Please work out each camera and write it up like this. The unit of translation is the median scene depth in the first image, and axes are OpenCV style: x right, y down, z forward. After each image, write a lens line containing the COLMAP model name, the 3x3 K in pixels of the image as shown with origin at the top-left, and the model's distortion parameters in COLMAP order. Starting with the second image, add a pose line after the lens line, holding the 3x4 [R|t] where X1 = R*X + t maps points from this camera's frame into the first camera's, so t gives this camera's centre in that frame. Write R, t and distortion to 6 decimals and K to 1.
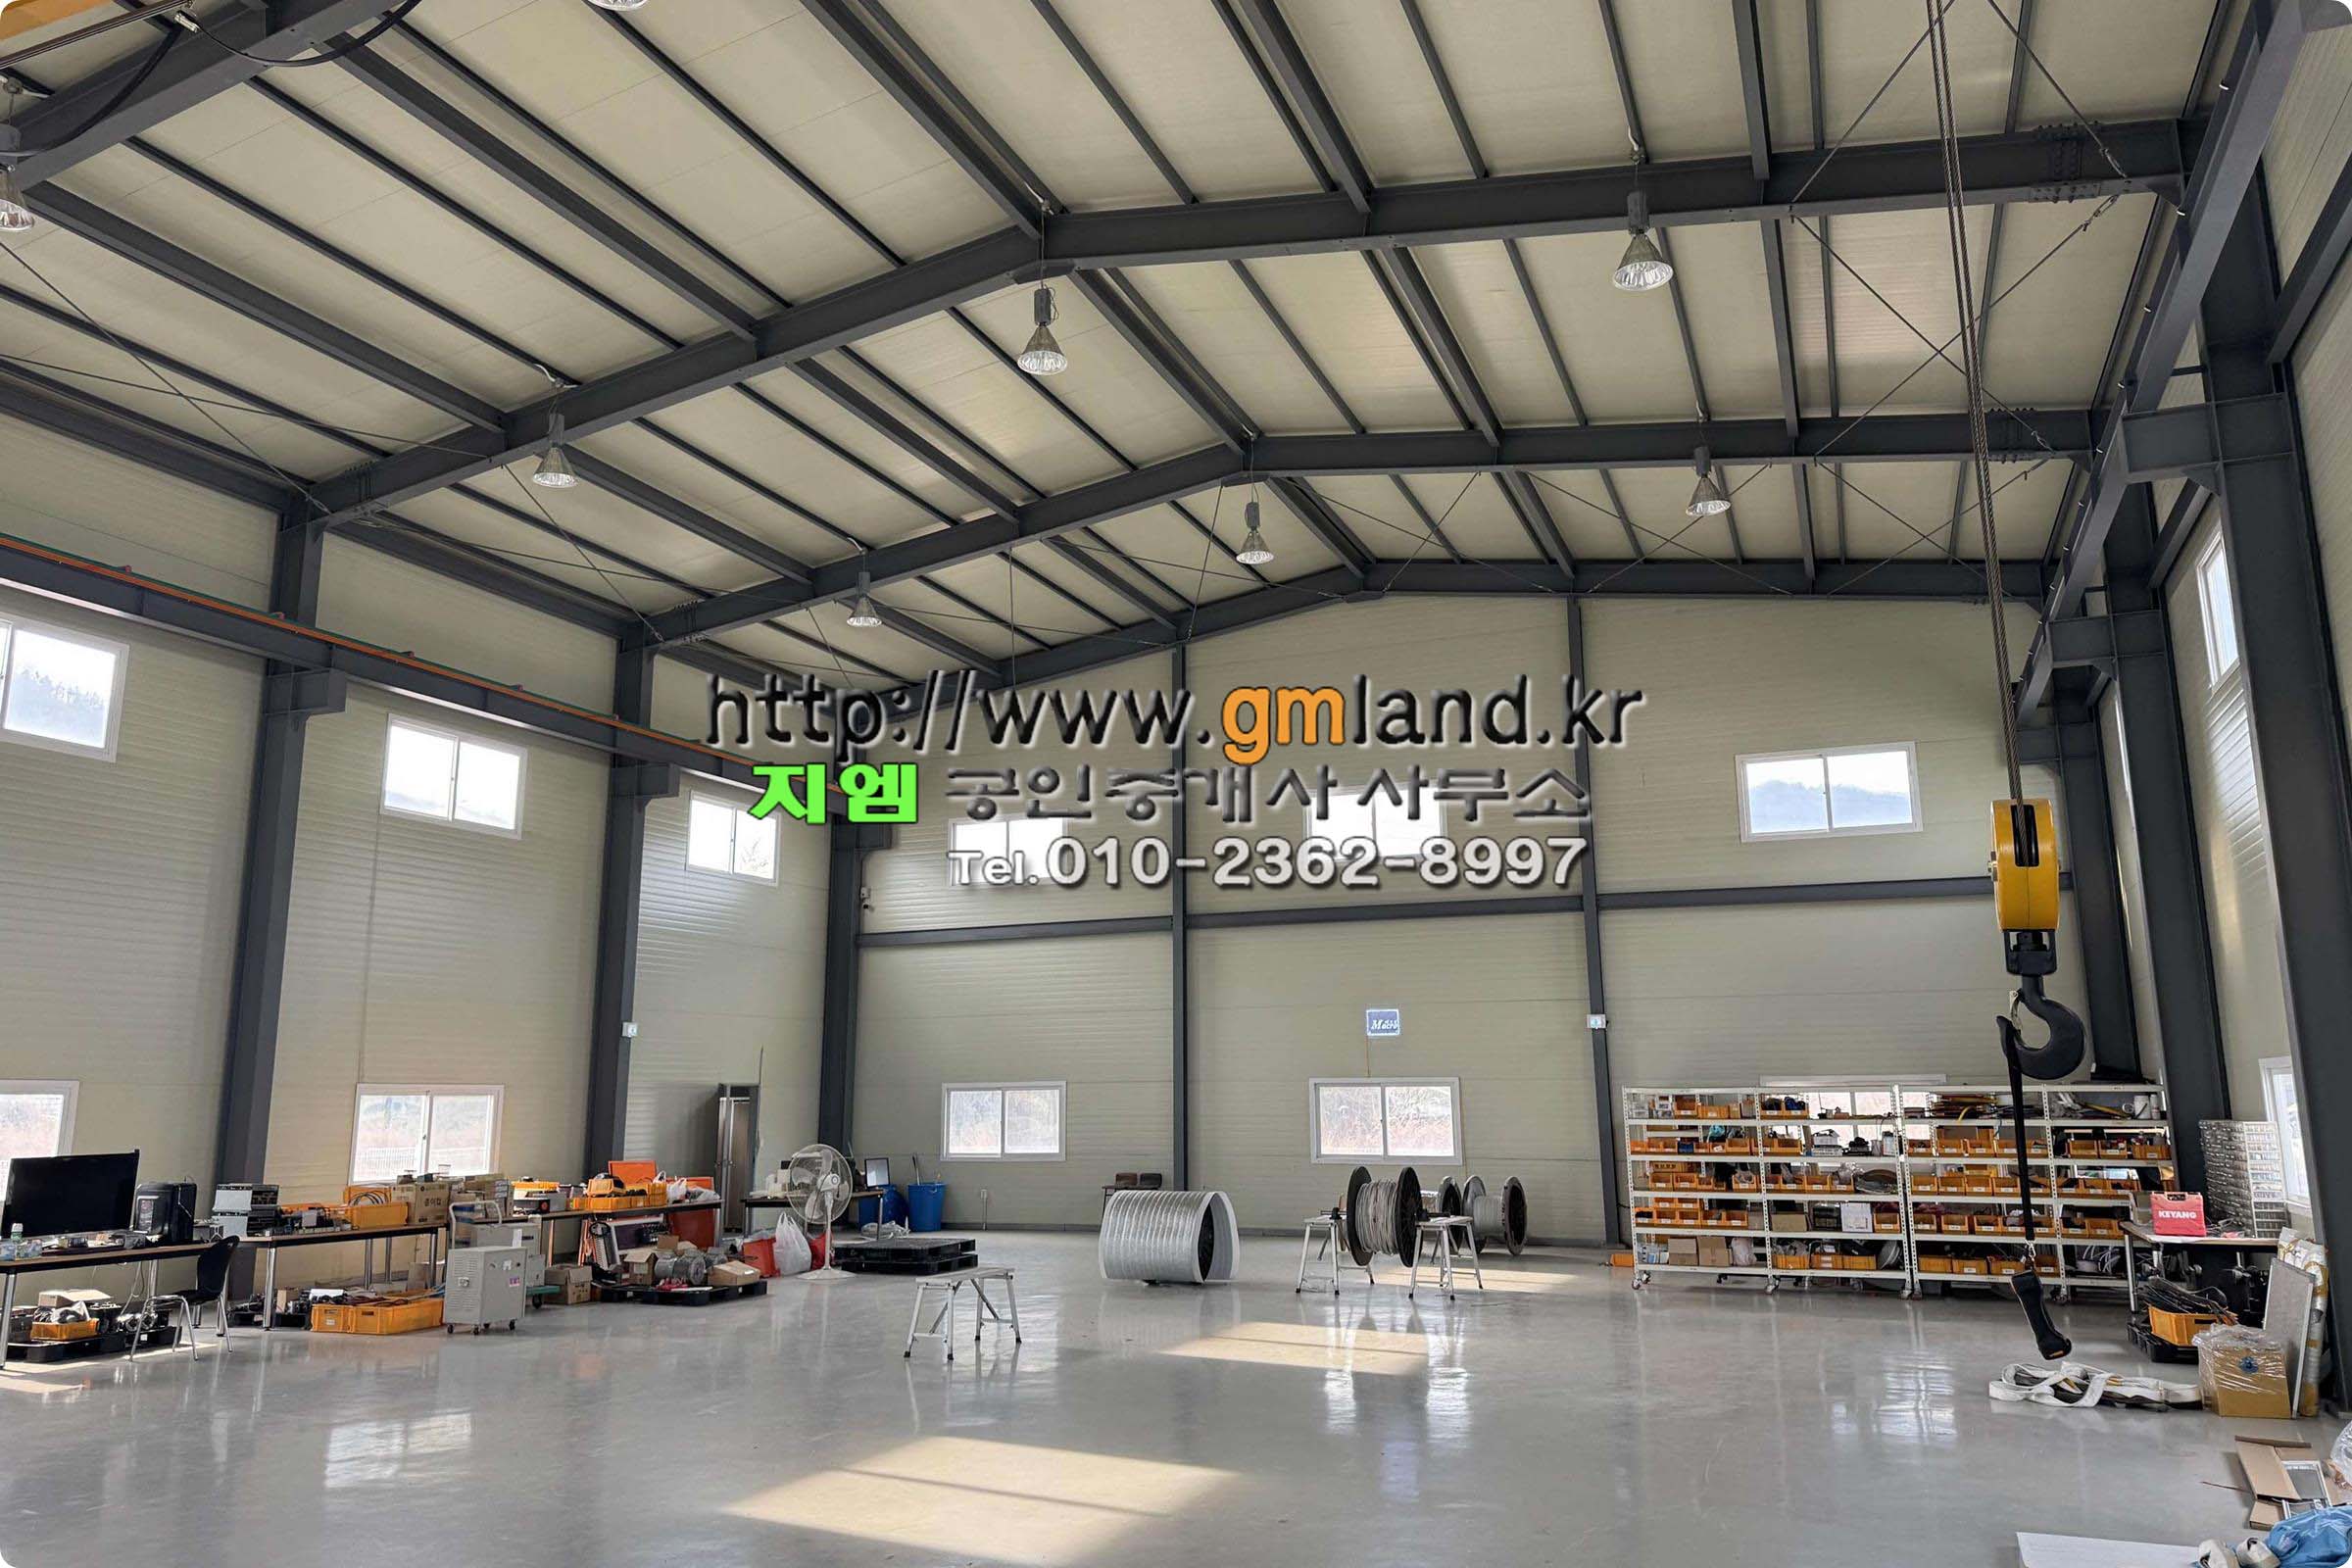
lens RADIAL K [[1647.0, 0, 1176.0], [0, 1647.0, 784.0], [0, 0, 1]] dist [-0.002145, -0.004945]
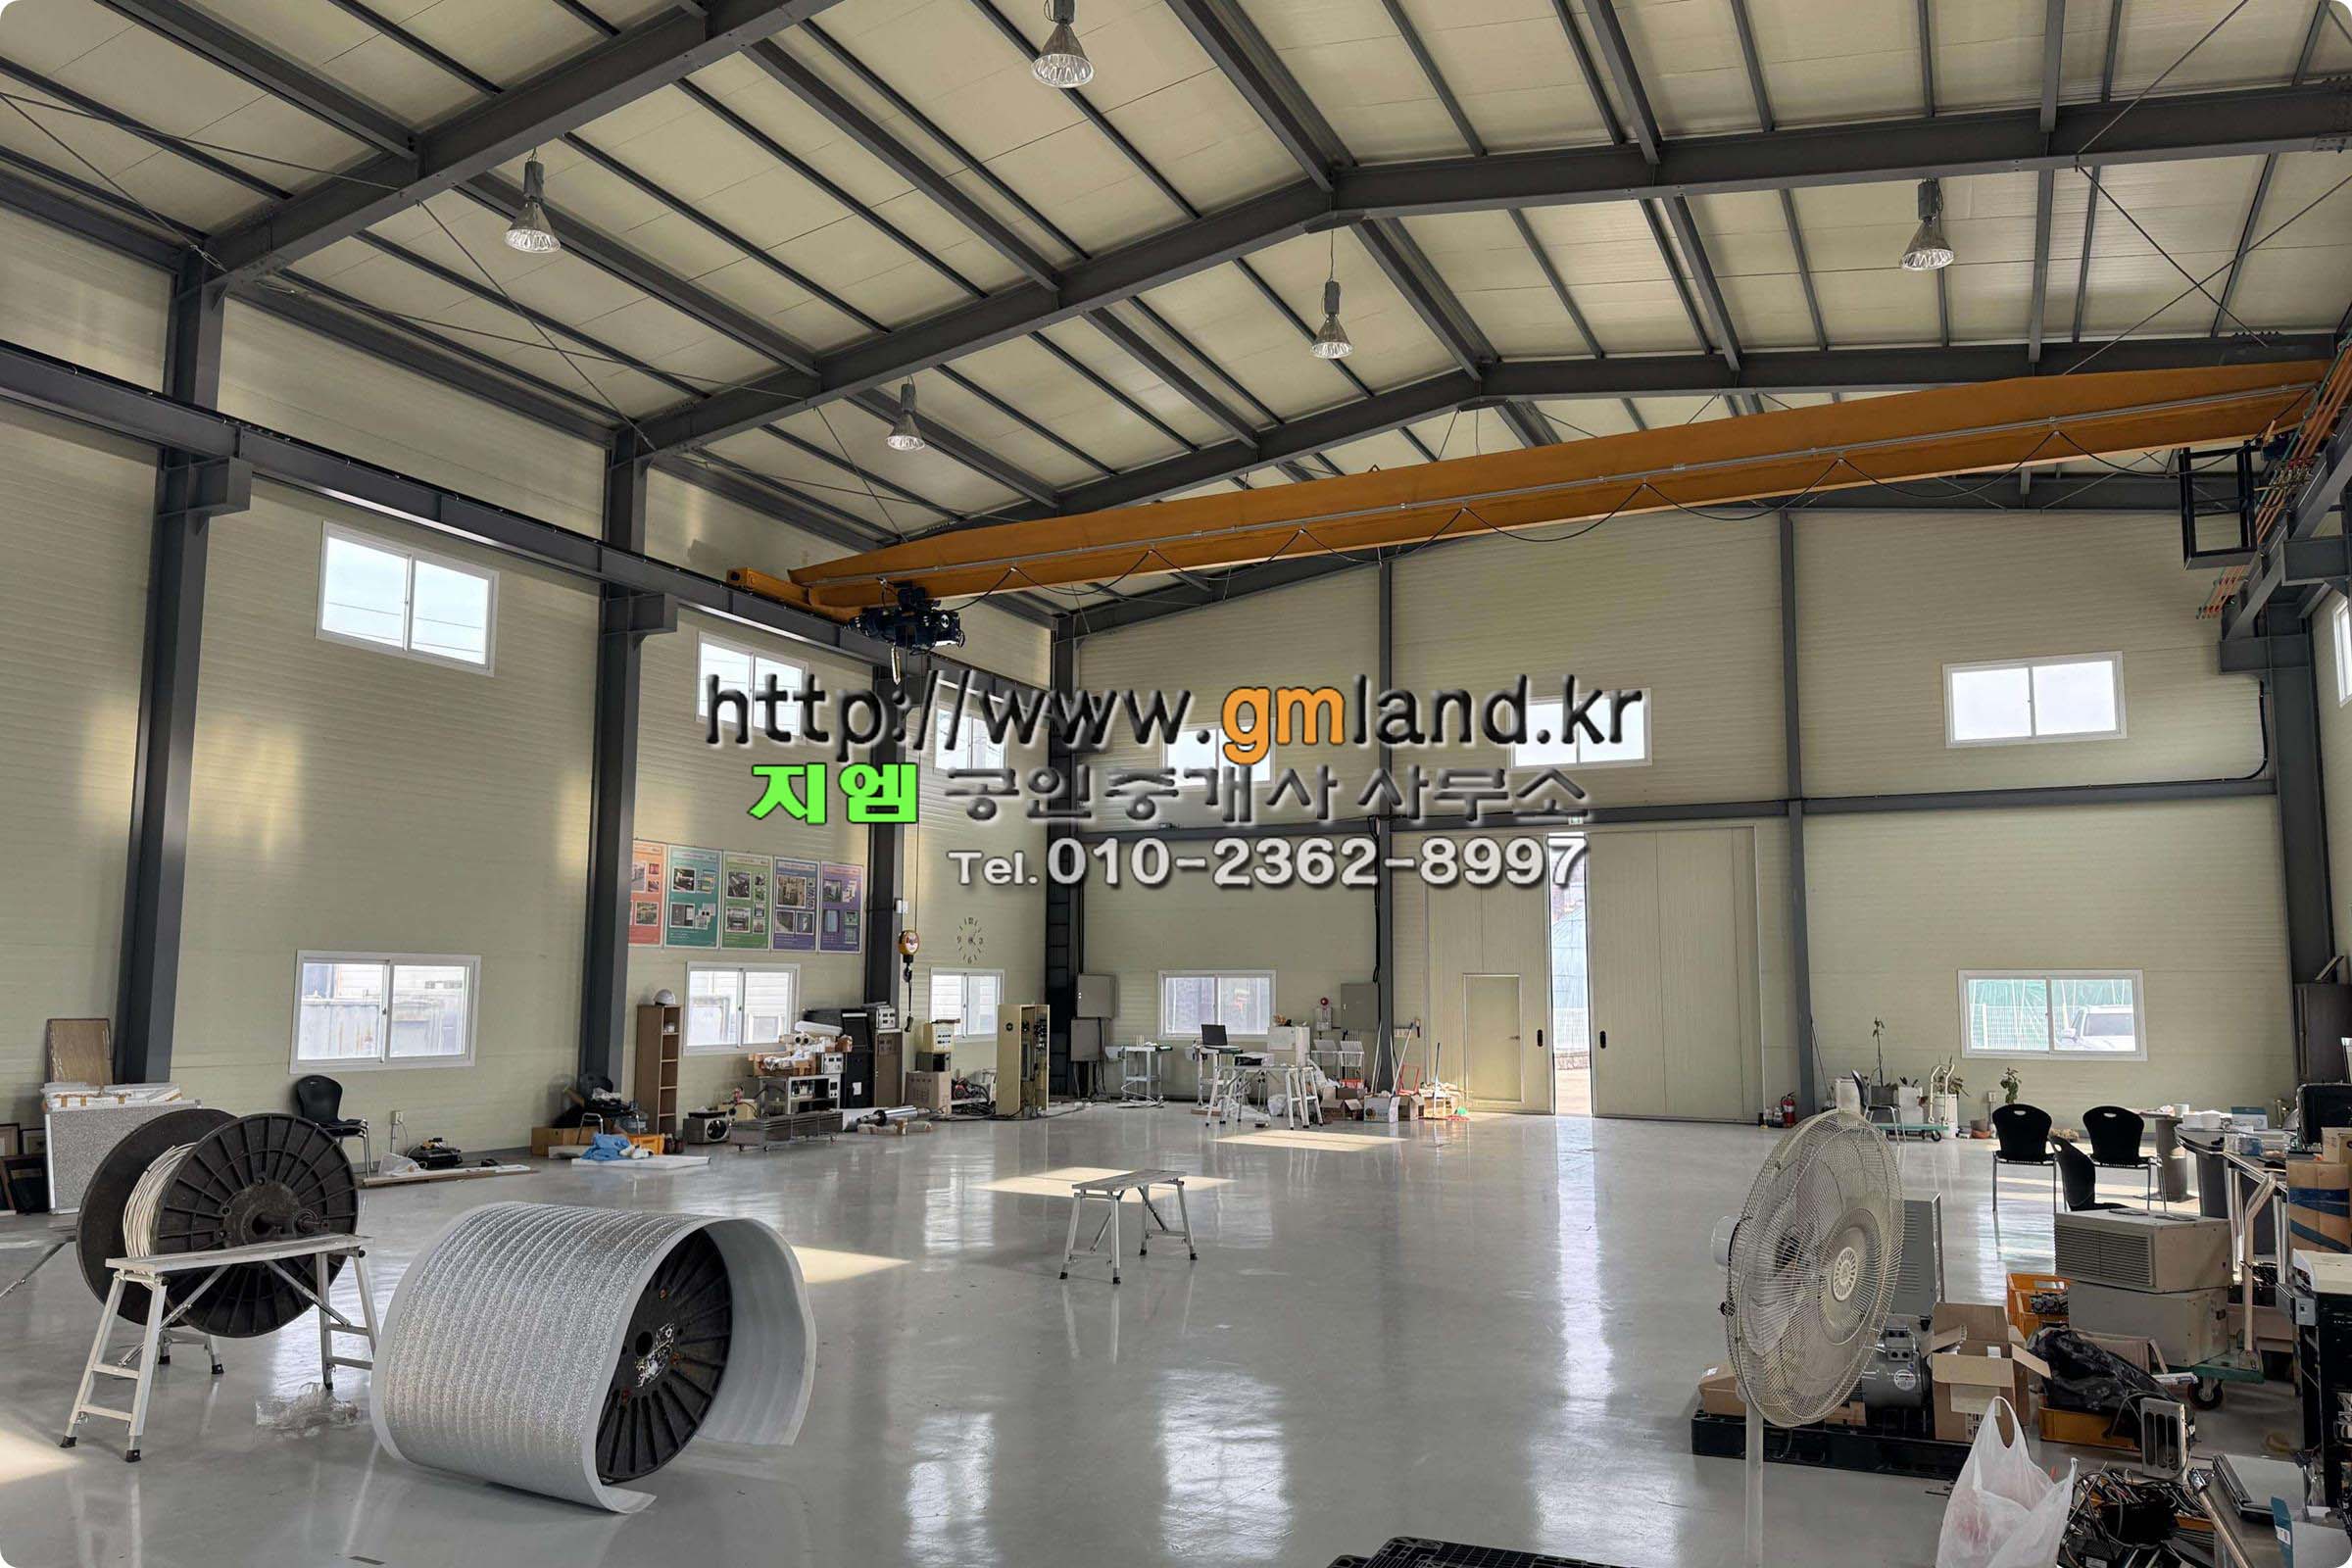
lens RADIAL K [[1647.0, 0, 1176.0], [0, 1647.0, 784.0], [0, 0, 1]] dist [-0.002145, -0.004945]
pose [[0.997762, 0.002400, -0.066827, -0.094644], [0.001562, 0.998246, 0.059183, -0.006544], [0.066852, -0.059154, 0.996008, -0.086115]]
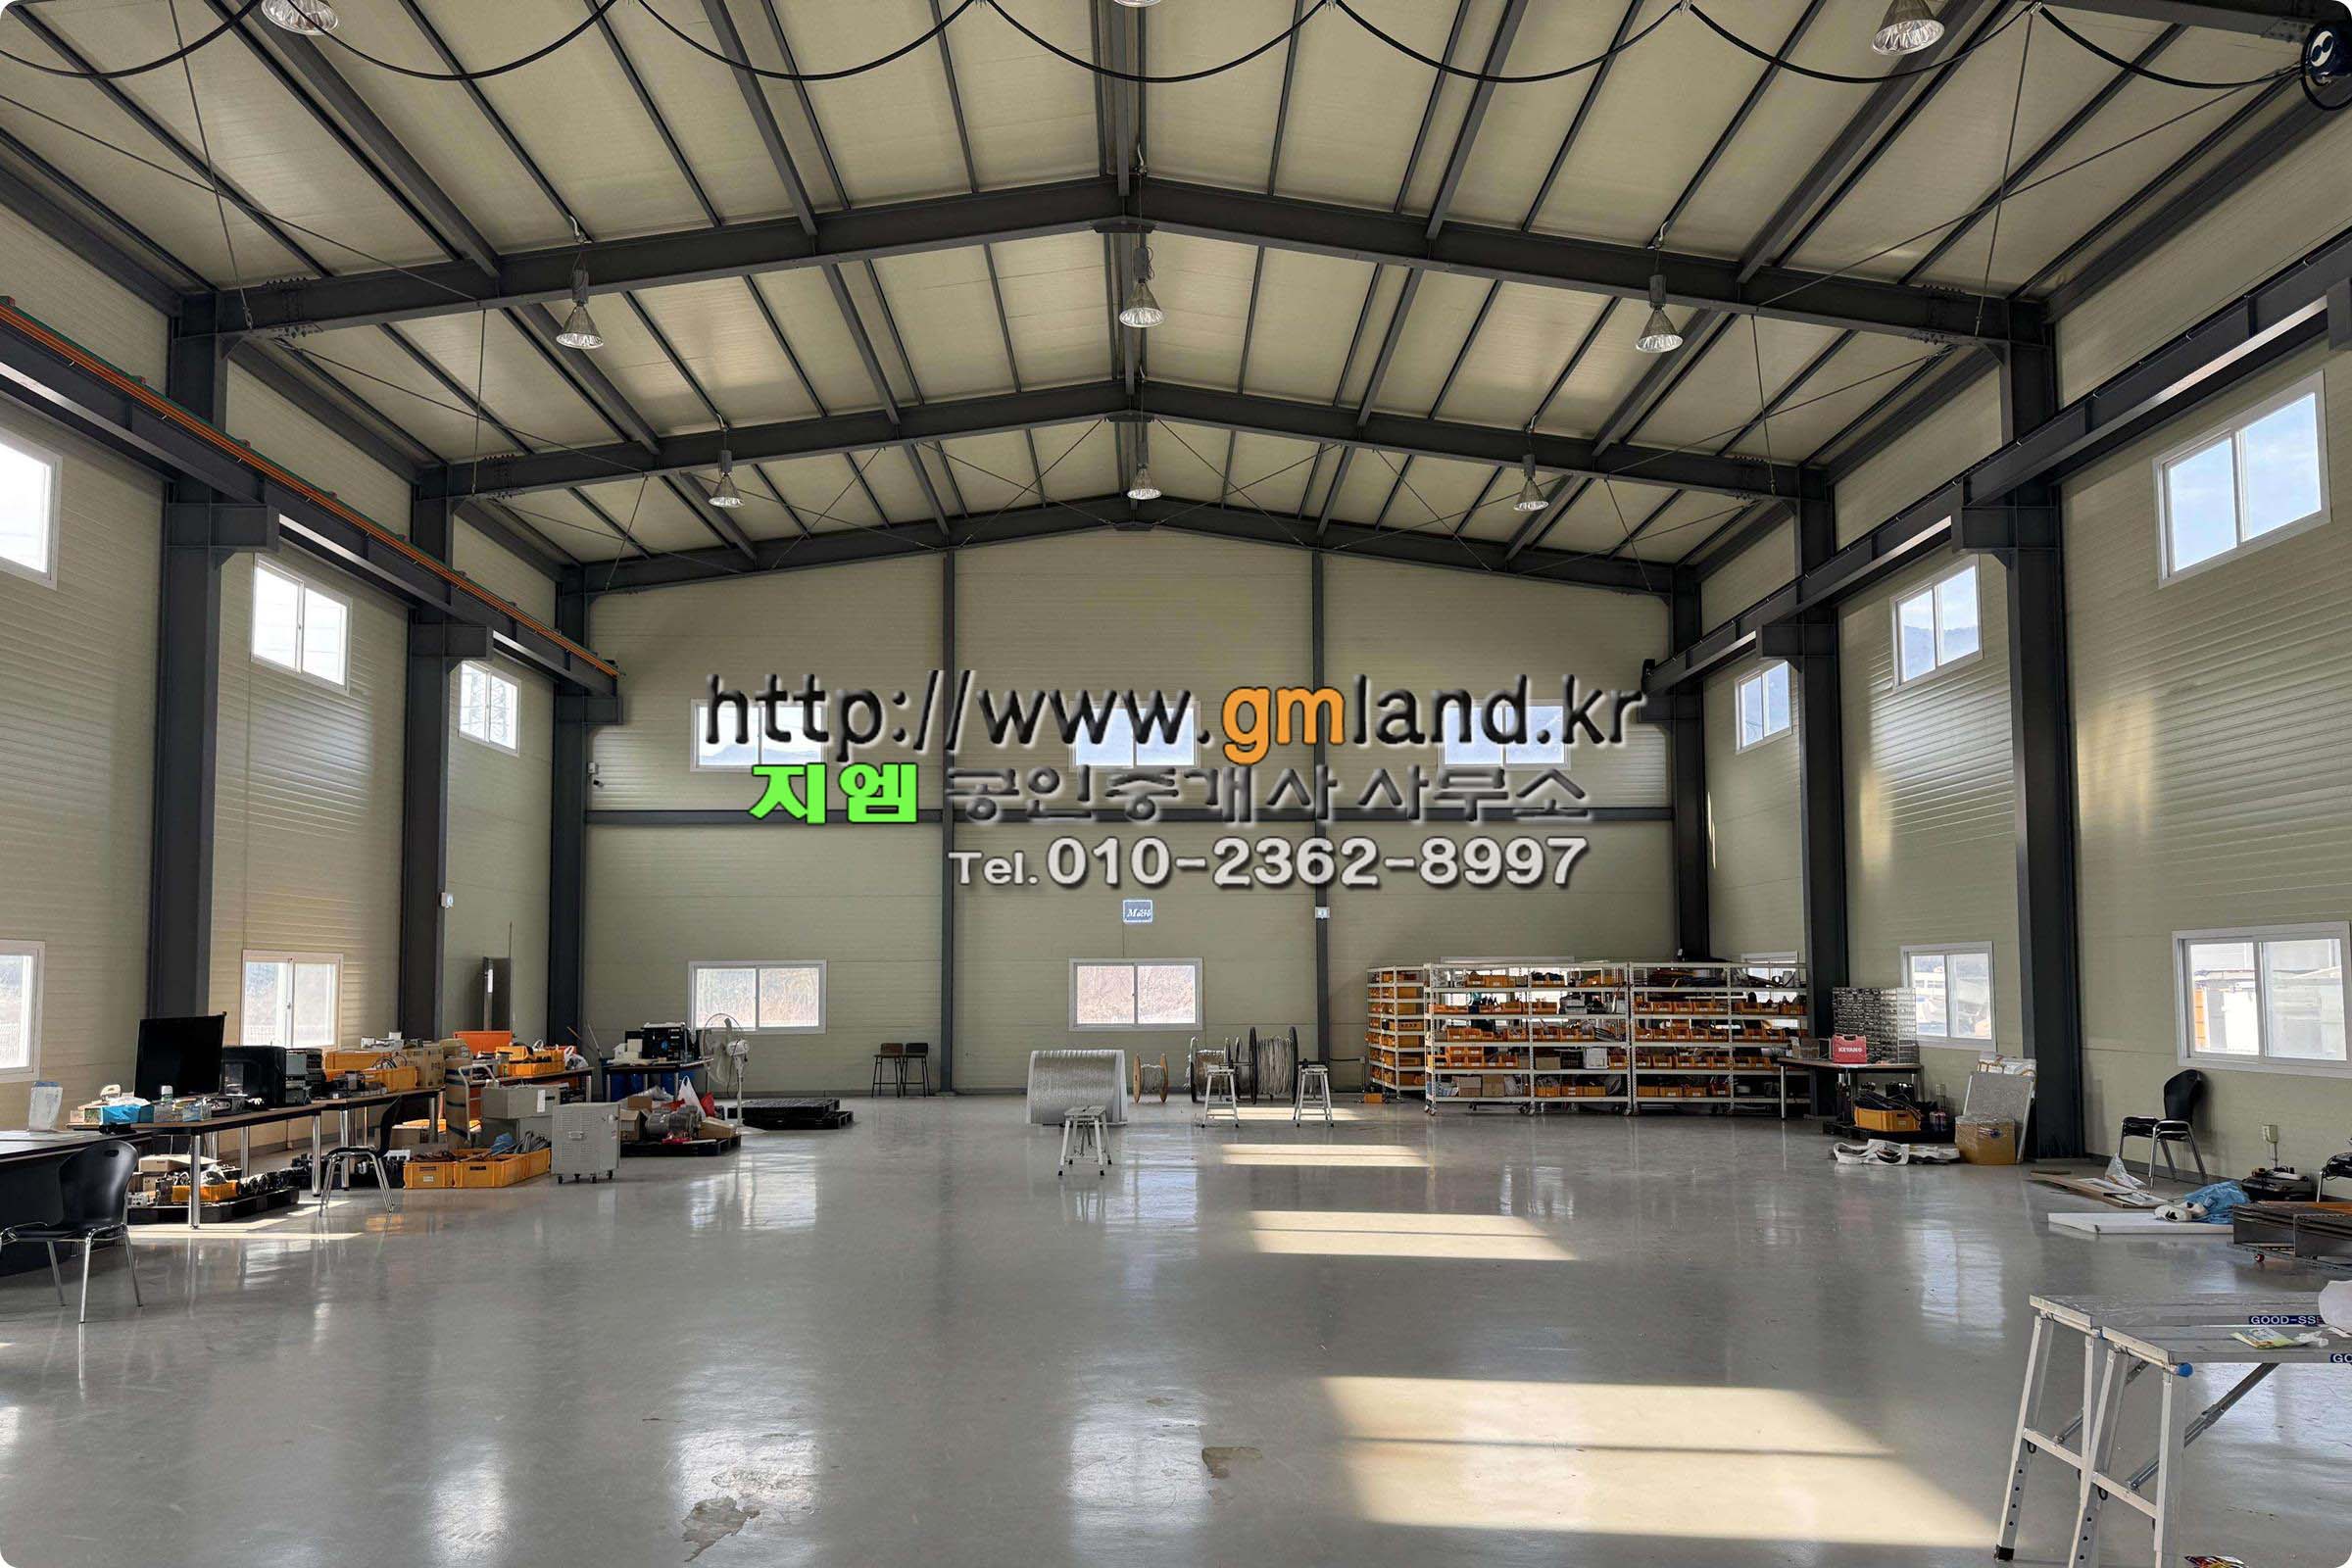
lens RADIAL K [[1626.1, 0, 1179.1], [0, 1626.1, 893.6], [0, 0, 1]] dist [0.049078, -0.086418]
pose [[0.917420, 0.024469, 0.397167, -0.397380], [-0.076209, 0.990436, 0.115017, 0.001485], [-0.390554, -0.135787, 0.910511, -0.060318]]
